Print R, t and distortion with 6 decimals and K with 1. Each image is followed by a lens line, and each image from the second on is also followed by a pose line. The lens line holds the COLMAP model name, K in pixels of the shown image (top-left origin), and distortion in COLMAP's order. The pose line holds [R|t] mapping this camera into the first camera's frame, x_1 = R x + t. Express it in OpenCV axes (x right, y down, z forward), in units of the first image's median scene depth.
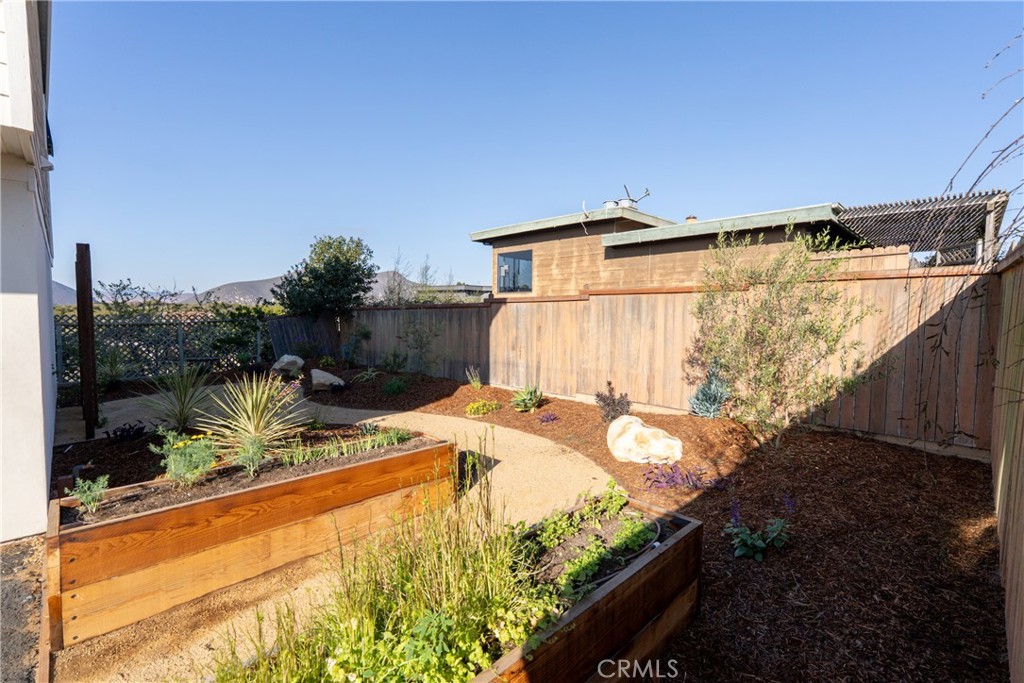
lens RADIAL K [[457.7, 0, 514.8], [0, 457.7, 339.6], [0, 0, 1]] dist [0.000466, 0.000107]
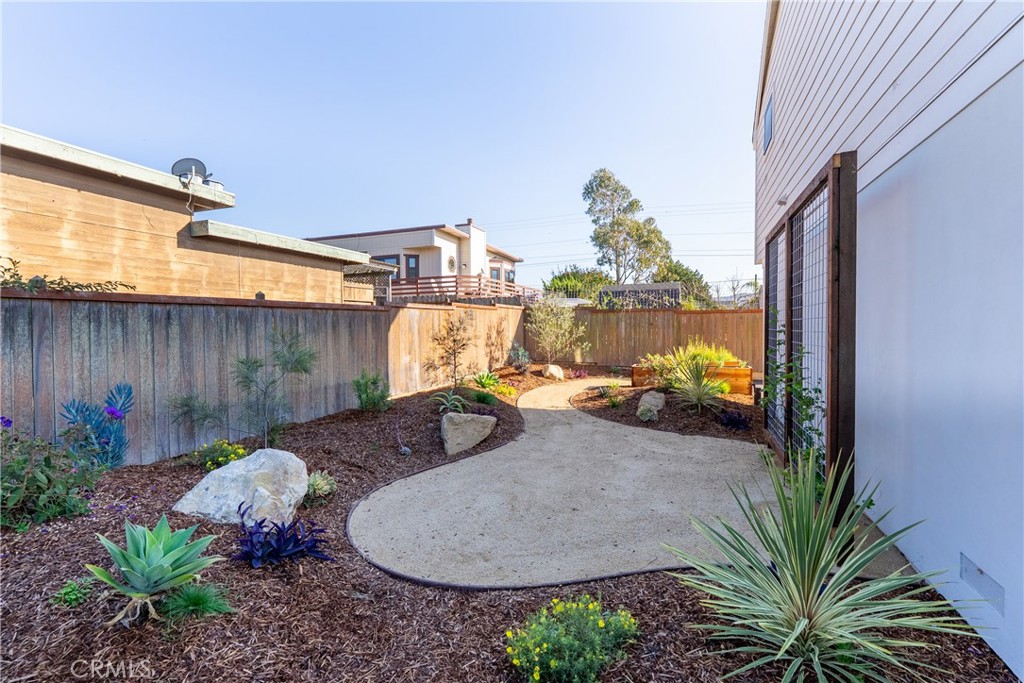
lens RADIAL K [[457.7, 0, 514.4], [0, 457.7, 338.5], [0, 0, 1]] dist [0.000466, 0.000107]
pose [[-0.404783, -0.026383, 0.914032, -0.698005], [0.057383, 0.996881, 0.054187, -0.037267], [-0.912610, 0.074383, -0.402007, 0.809053]]
